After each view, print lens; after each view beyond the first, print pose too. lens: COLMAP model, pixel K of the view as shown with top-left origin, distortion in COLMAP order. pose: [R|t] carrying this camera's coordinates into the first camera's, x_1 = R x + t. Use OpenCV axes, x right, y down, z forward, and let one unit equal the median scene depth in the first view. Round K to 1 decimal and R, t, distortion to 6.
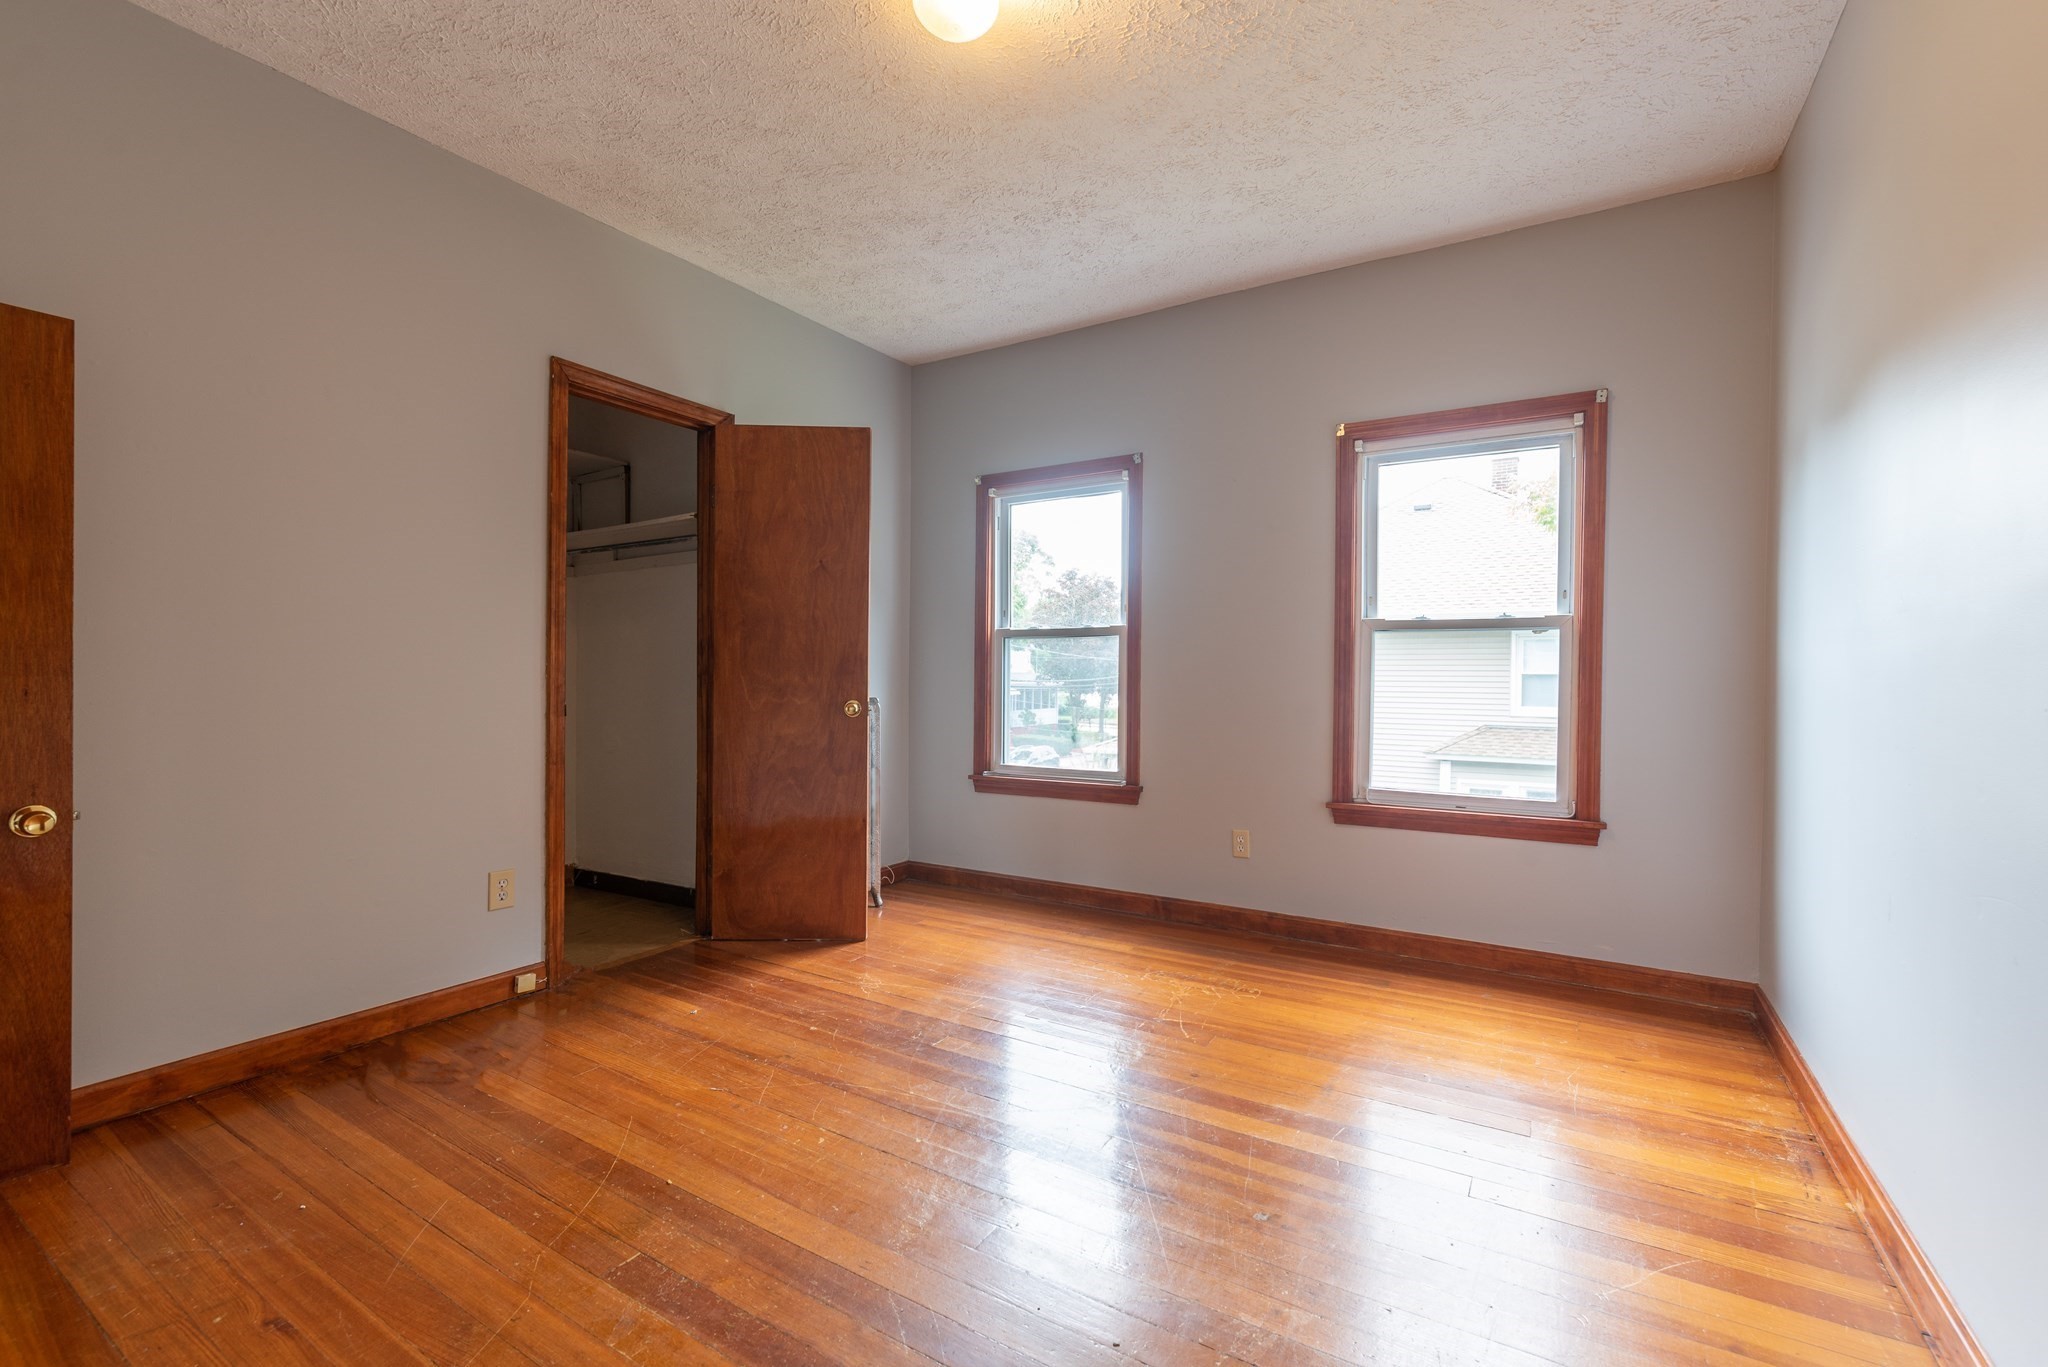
lens RADIAL K [[885.2, 0, 1028.1], [0, 885.2, 684.7], [0, 0, 1]] dist [0.000192, 0.000230]
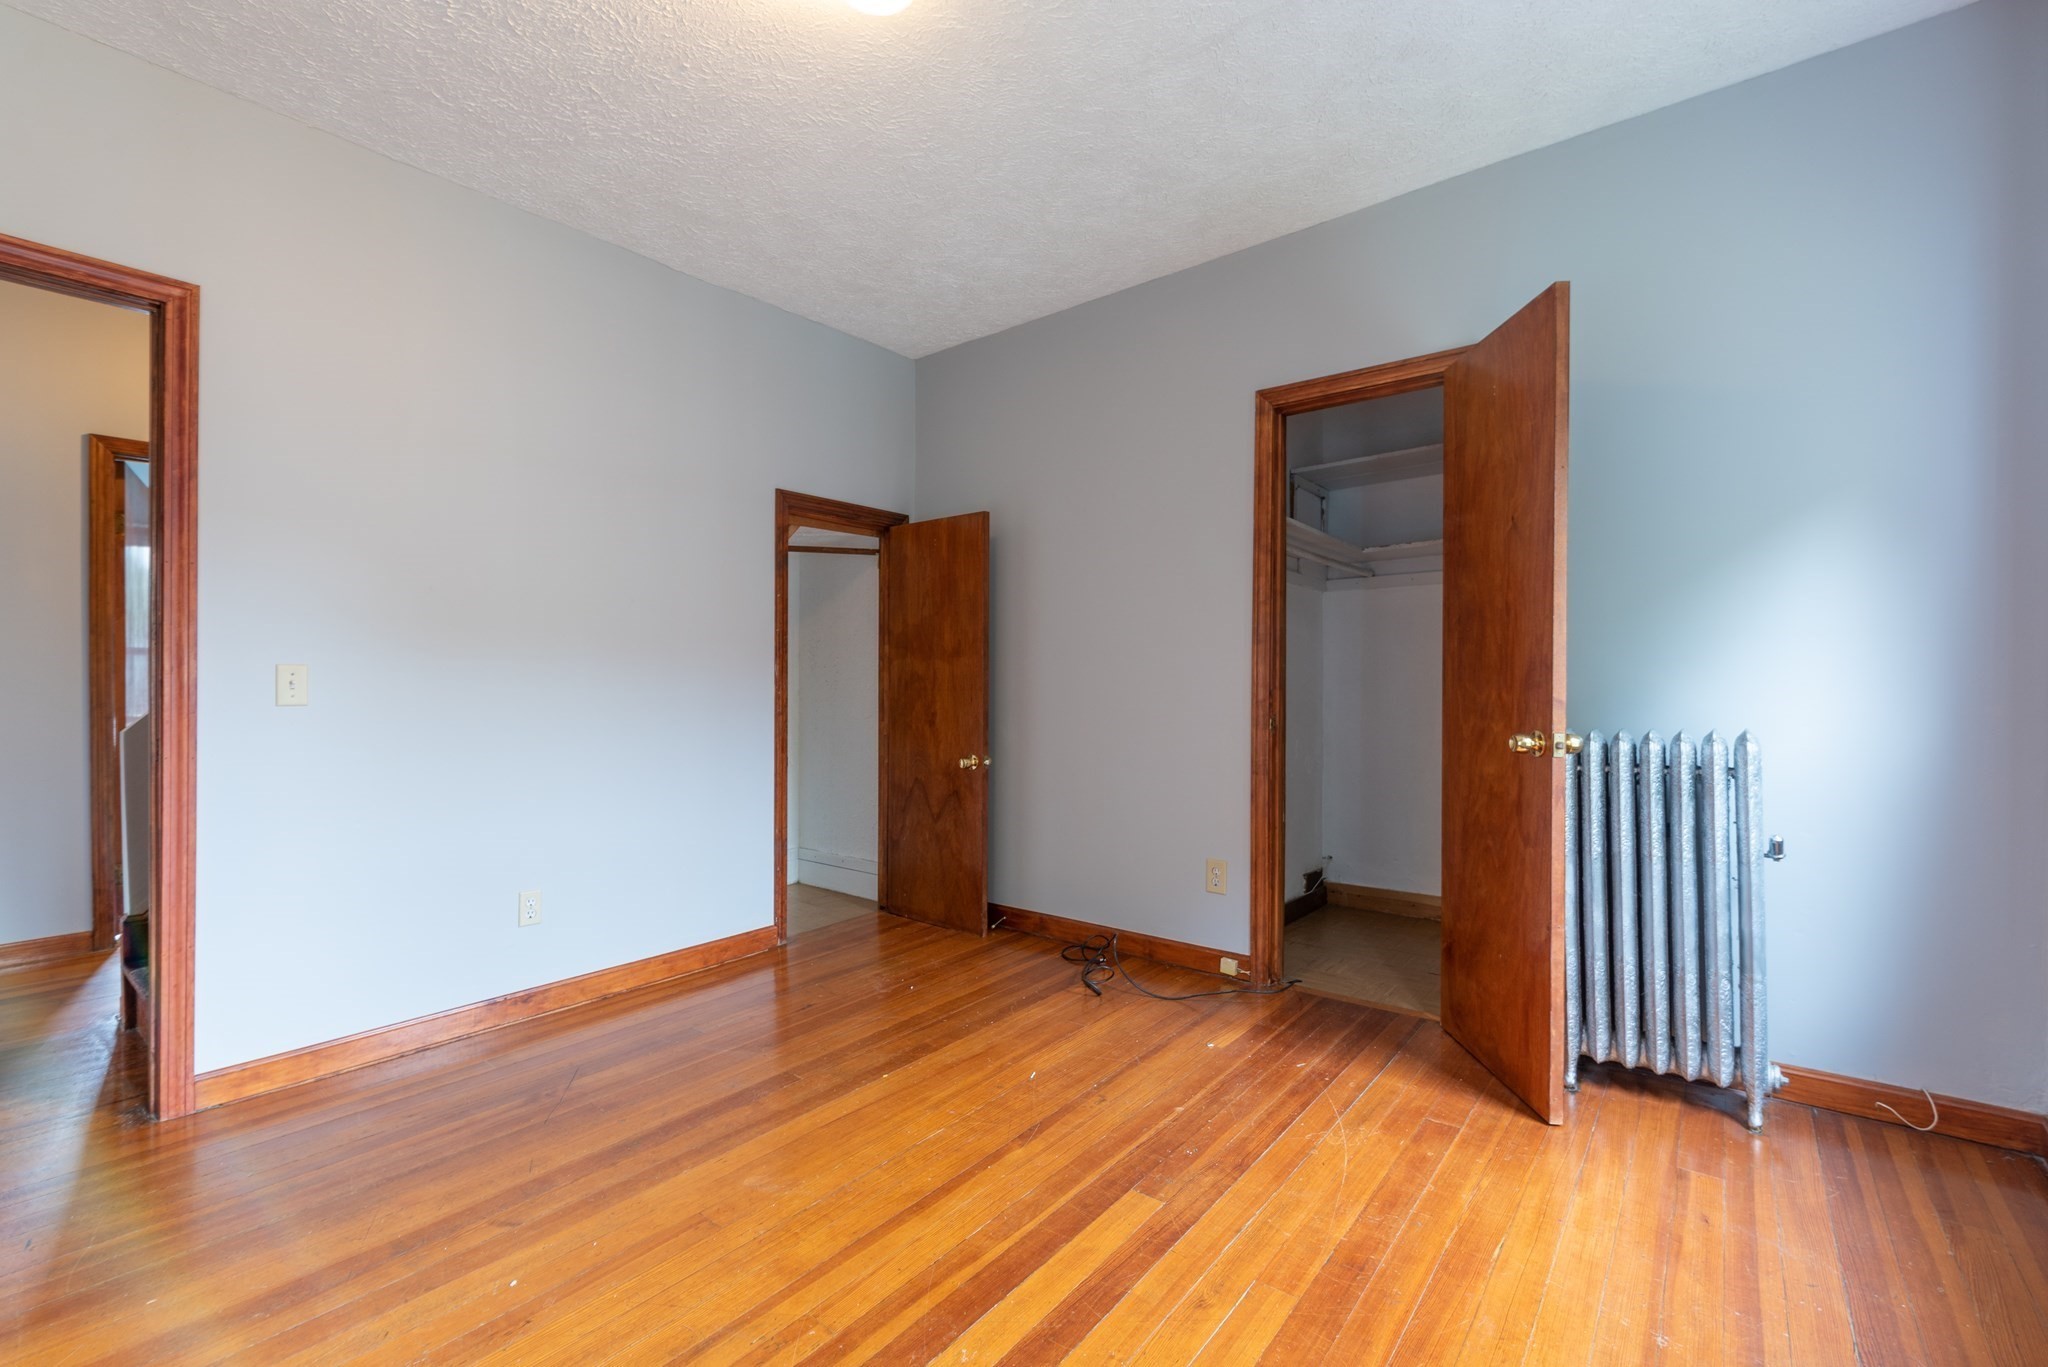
lens RADIAL K [[885.2, 0, 1028.1], [0, 885.2, 684.7], [0, 0, 1]] dist [0.000192, 0.000230]
pose [[-0.128516, -0.001251, -0.991707, 0.563223], [-0.004652, 0.999989, -0.000659, -0.015118], [0.991697, 0.004529, -0.128520, 0.878926]]
